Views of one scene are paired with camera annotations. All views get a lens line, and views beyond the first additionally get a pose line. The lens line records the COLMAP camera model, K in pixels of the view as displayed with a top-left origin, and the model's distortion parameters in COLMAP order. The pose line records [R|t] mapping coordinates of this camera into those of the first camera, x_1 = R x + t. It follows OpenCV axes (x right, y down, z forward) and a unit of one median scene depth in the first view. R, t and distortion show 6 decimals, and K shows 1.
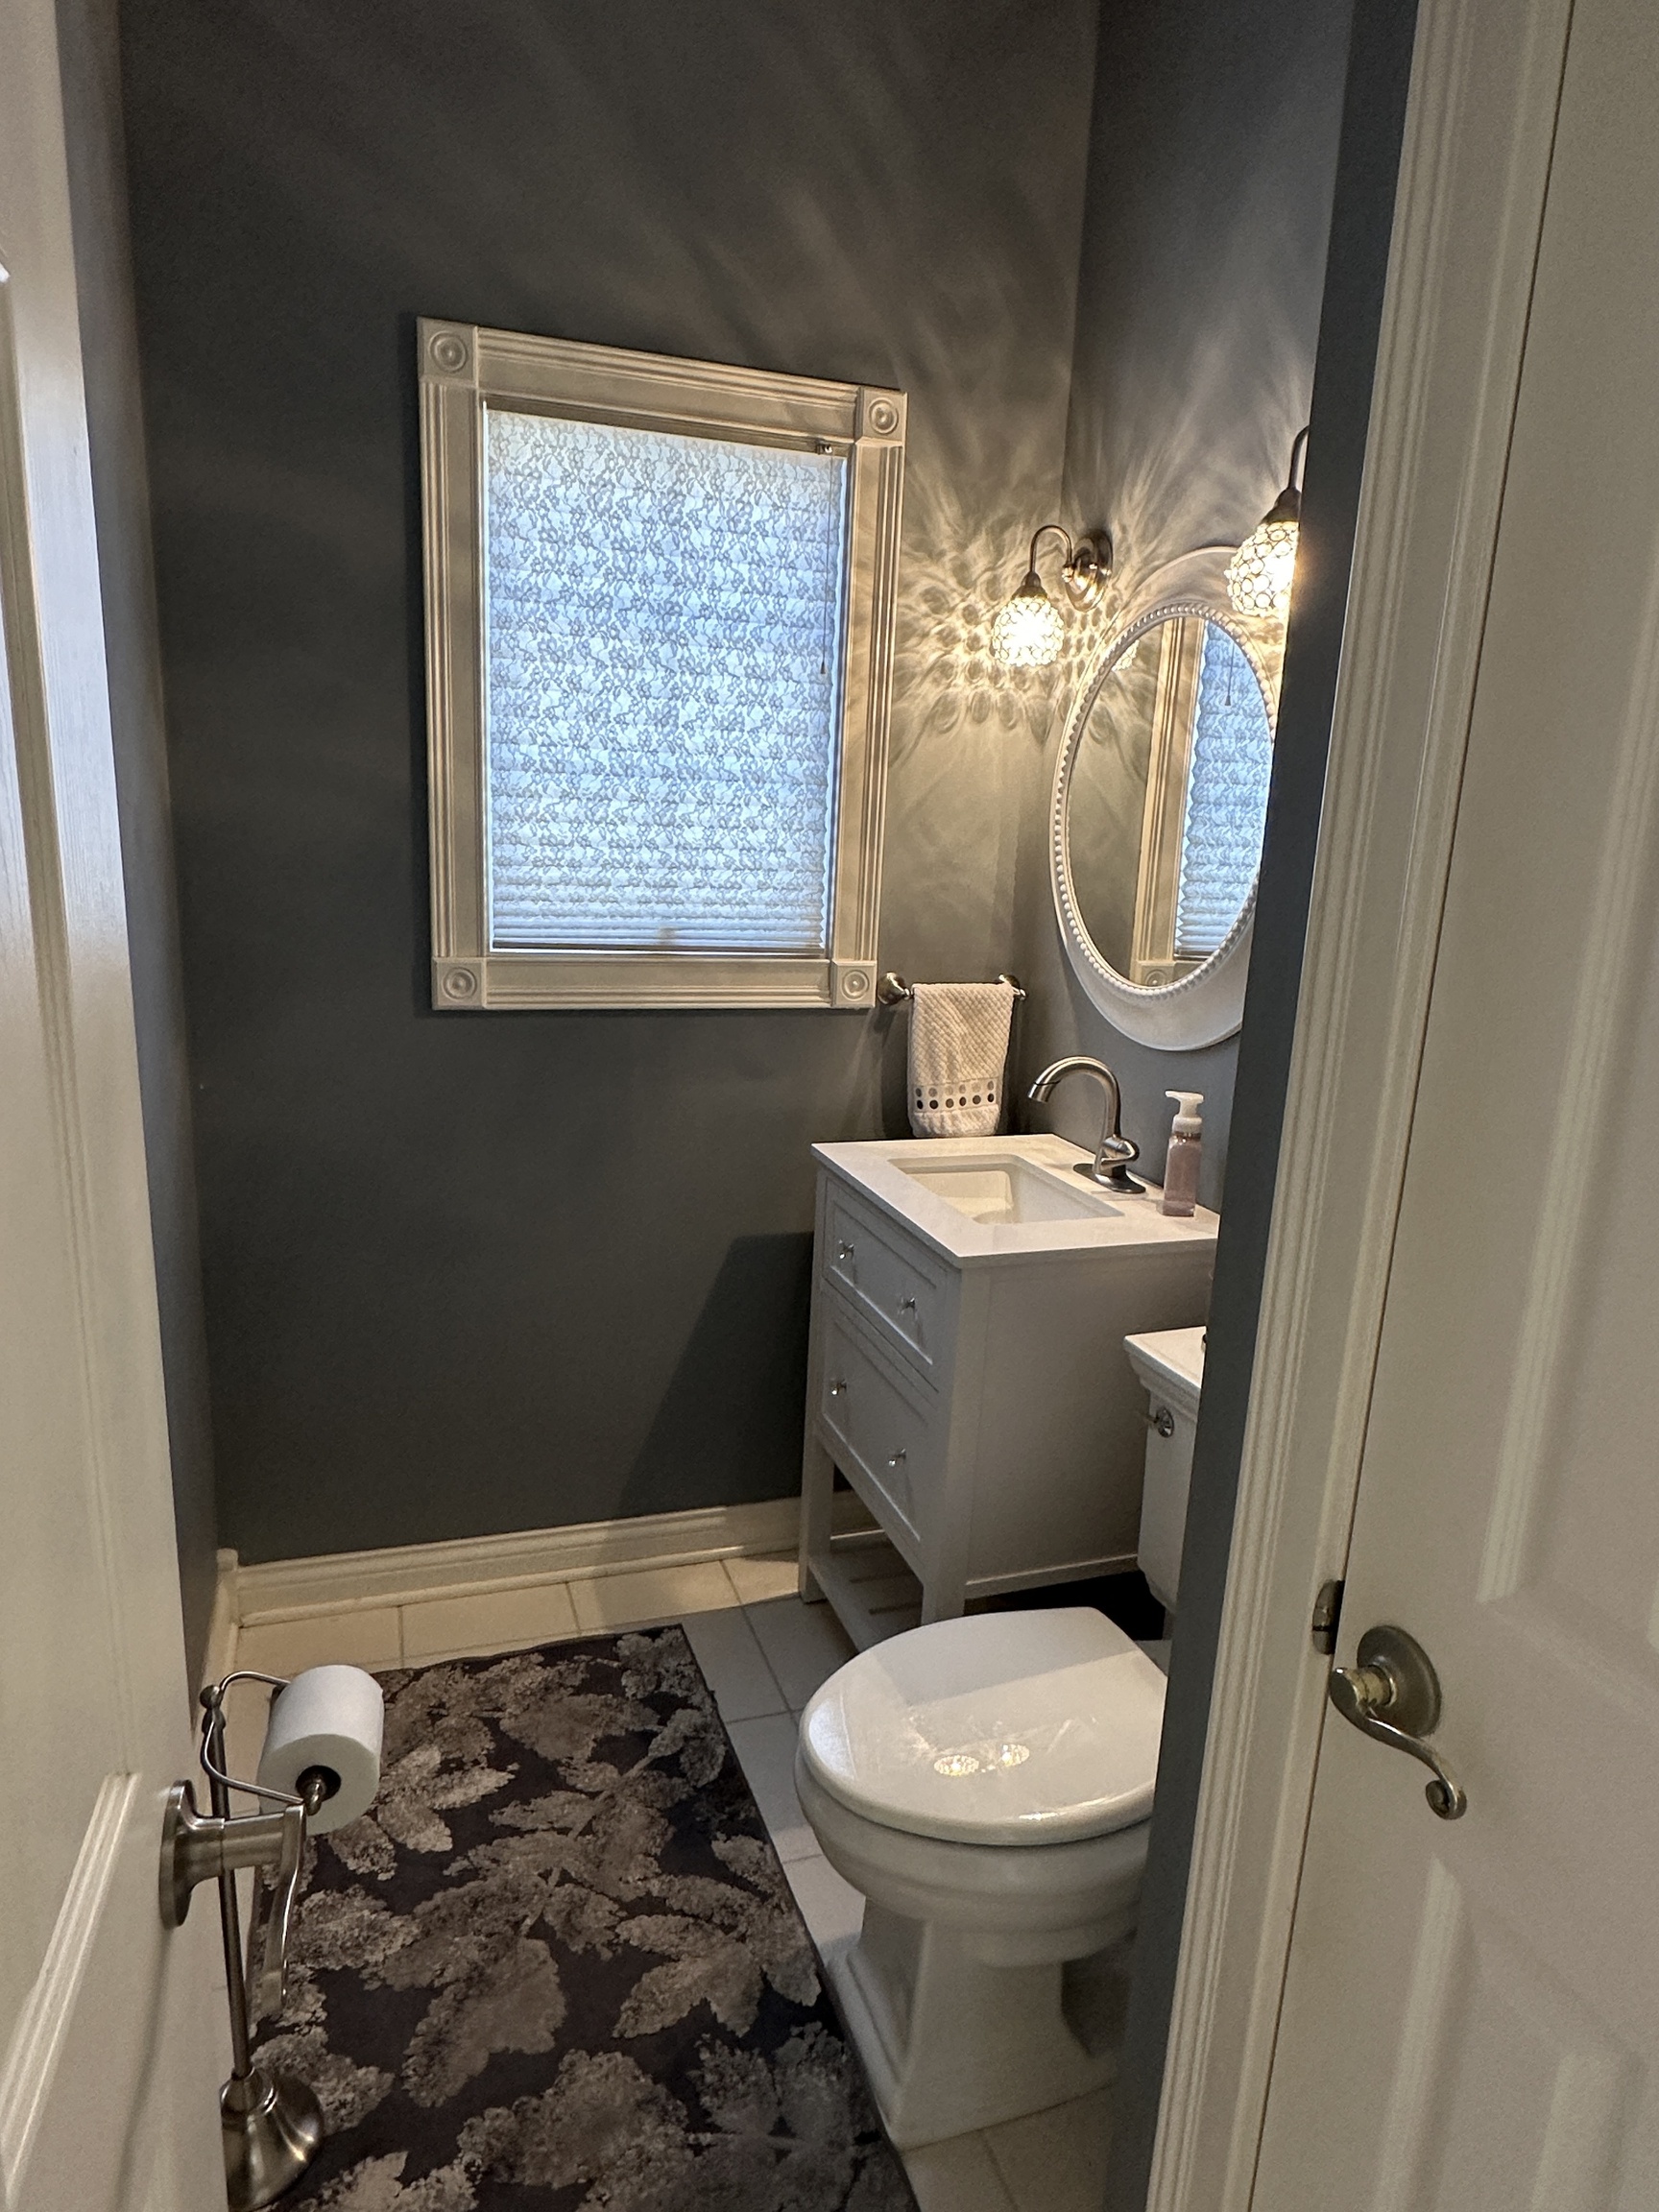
lens RADIAL K [[1292.0, 0, 819.8], [0, 1292.0, 1107.2], [0, 0, 1]] dist [-0.005545, -0.000950]
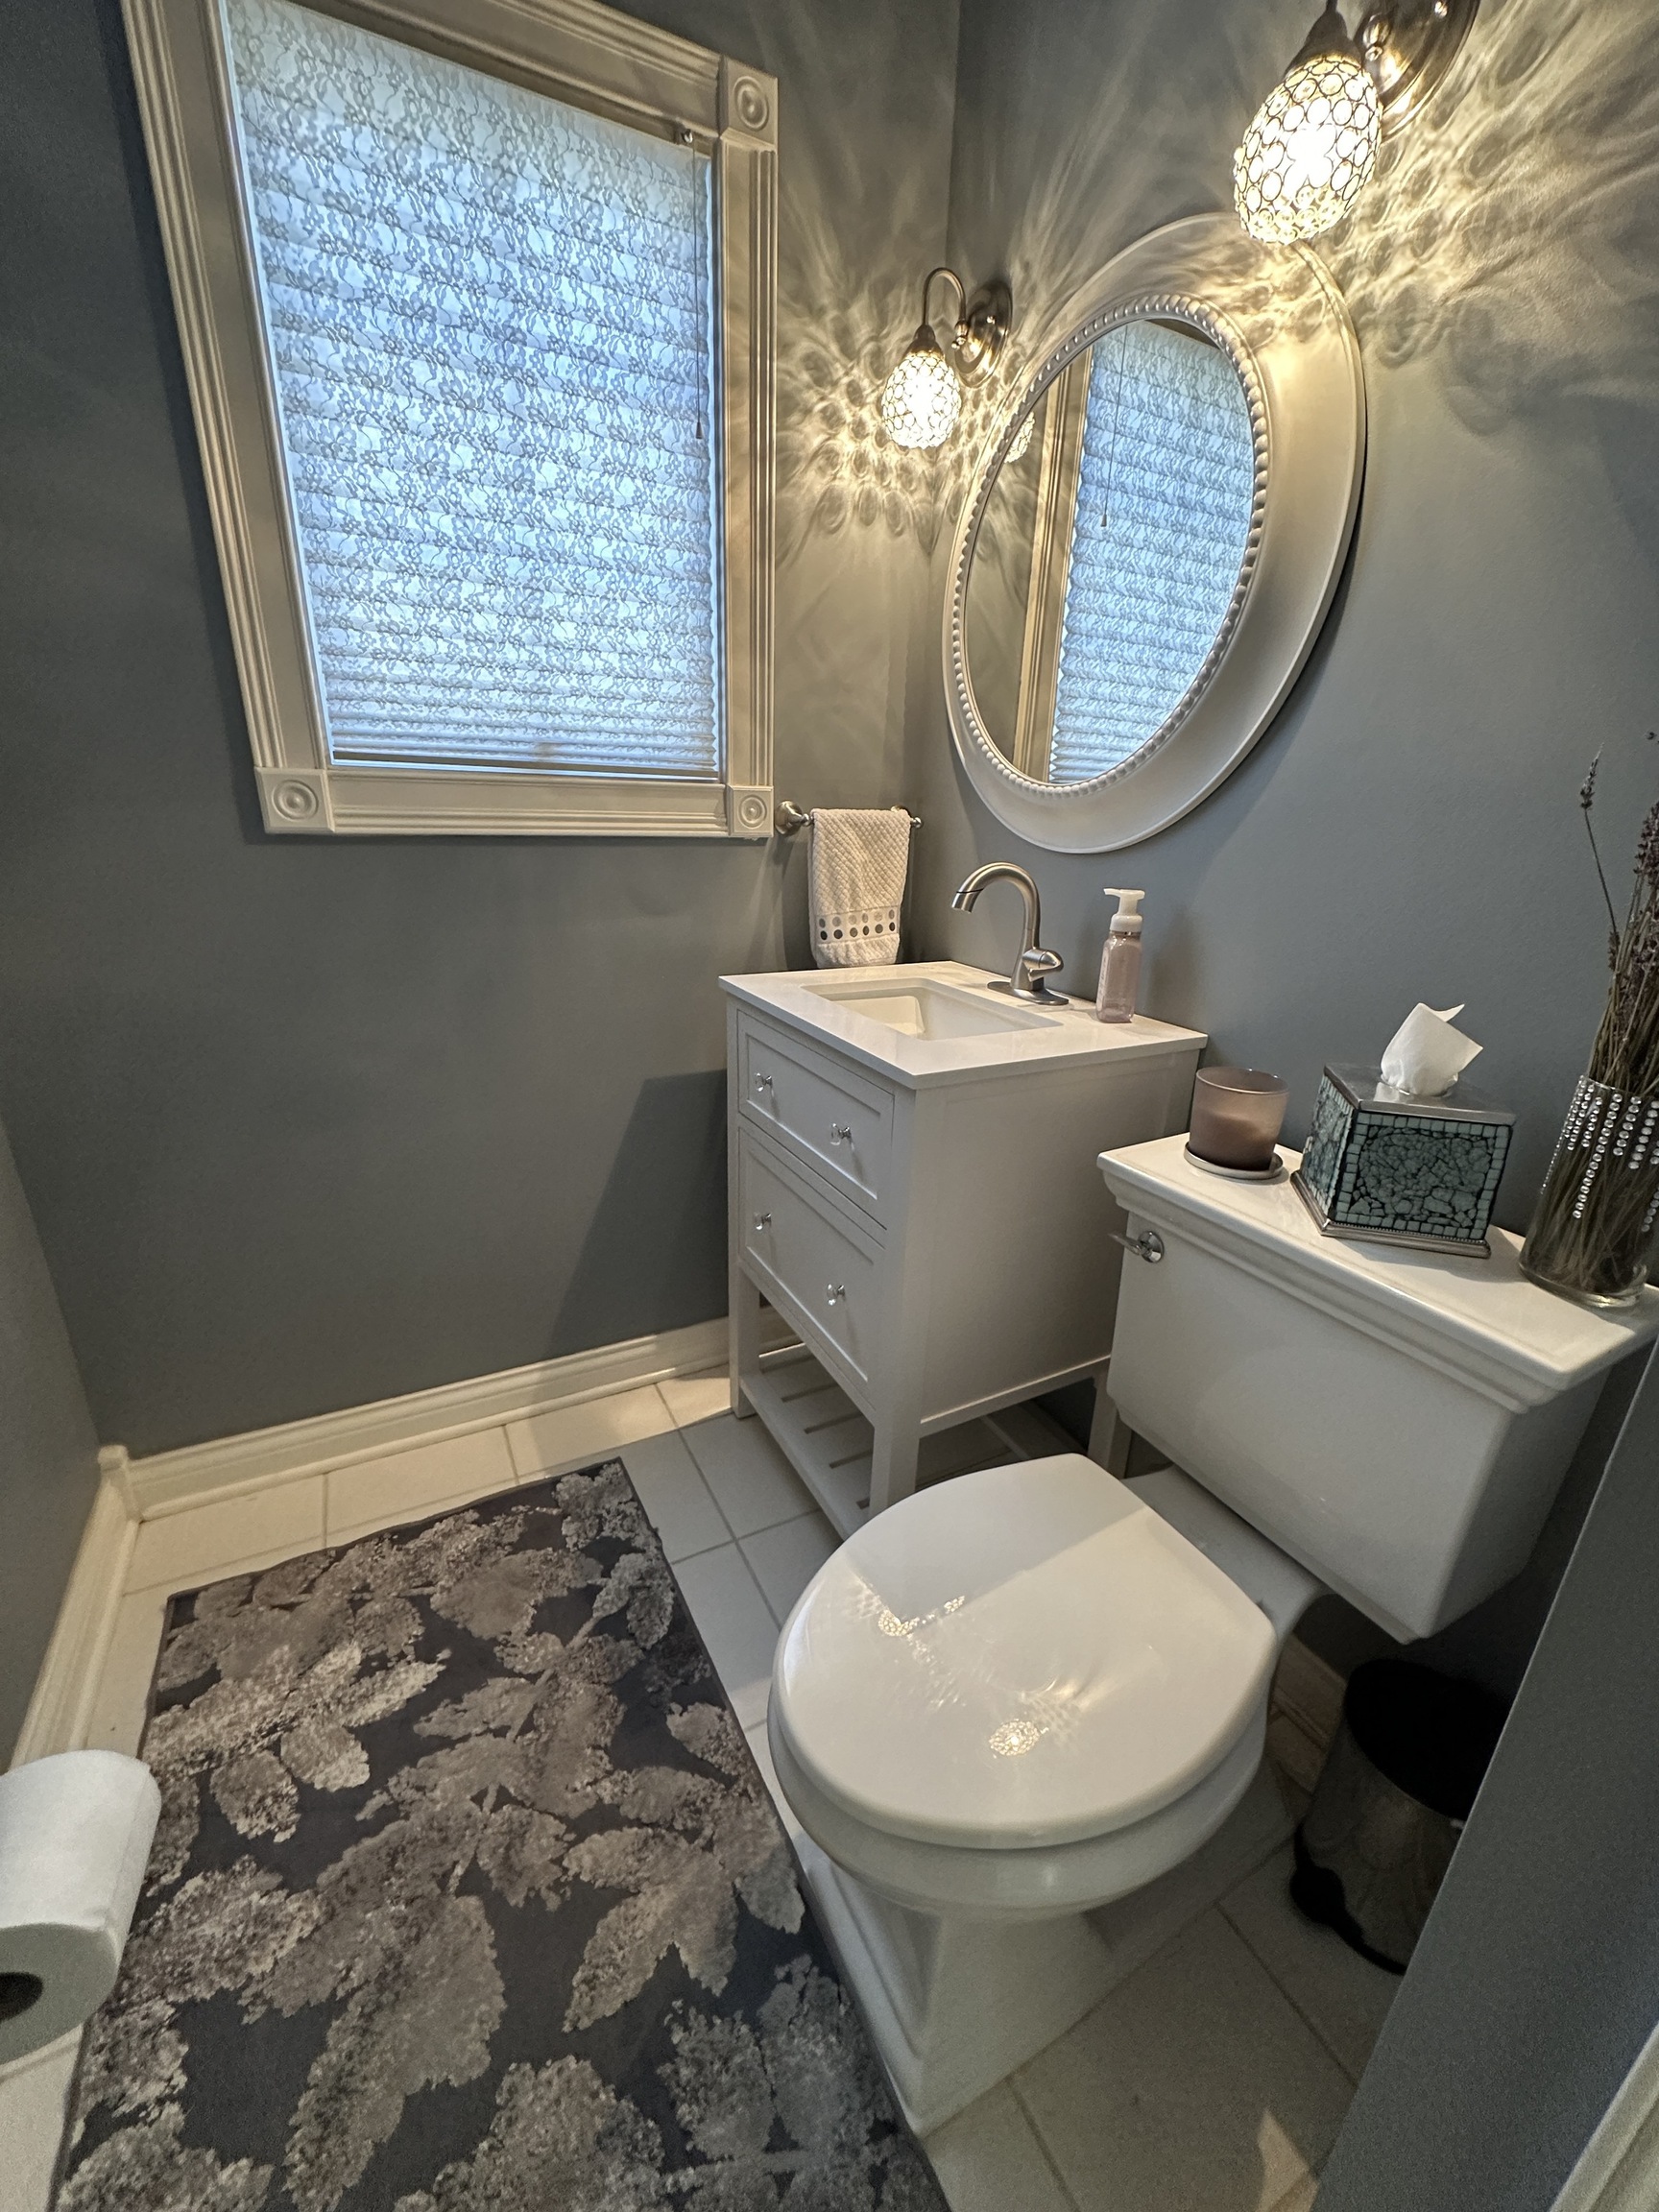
lens RADIAL K [[883.7, 0, 832.2], [0, 883.7, 1103.2], [0, 0, 1]] dist [-0.002307, 0.000161]
pose [[0.988464, -0.065087, 0.136760, -0.020420], [0.048277, 0.991254, 0.122824, 0.048352], [-0.143558, -0.114805, 0.982960, 0.349877]]
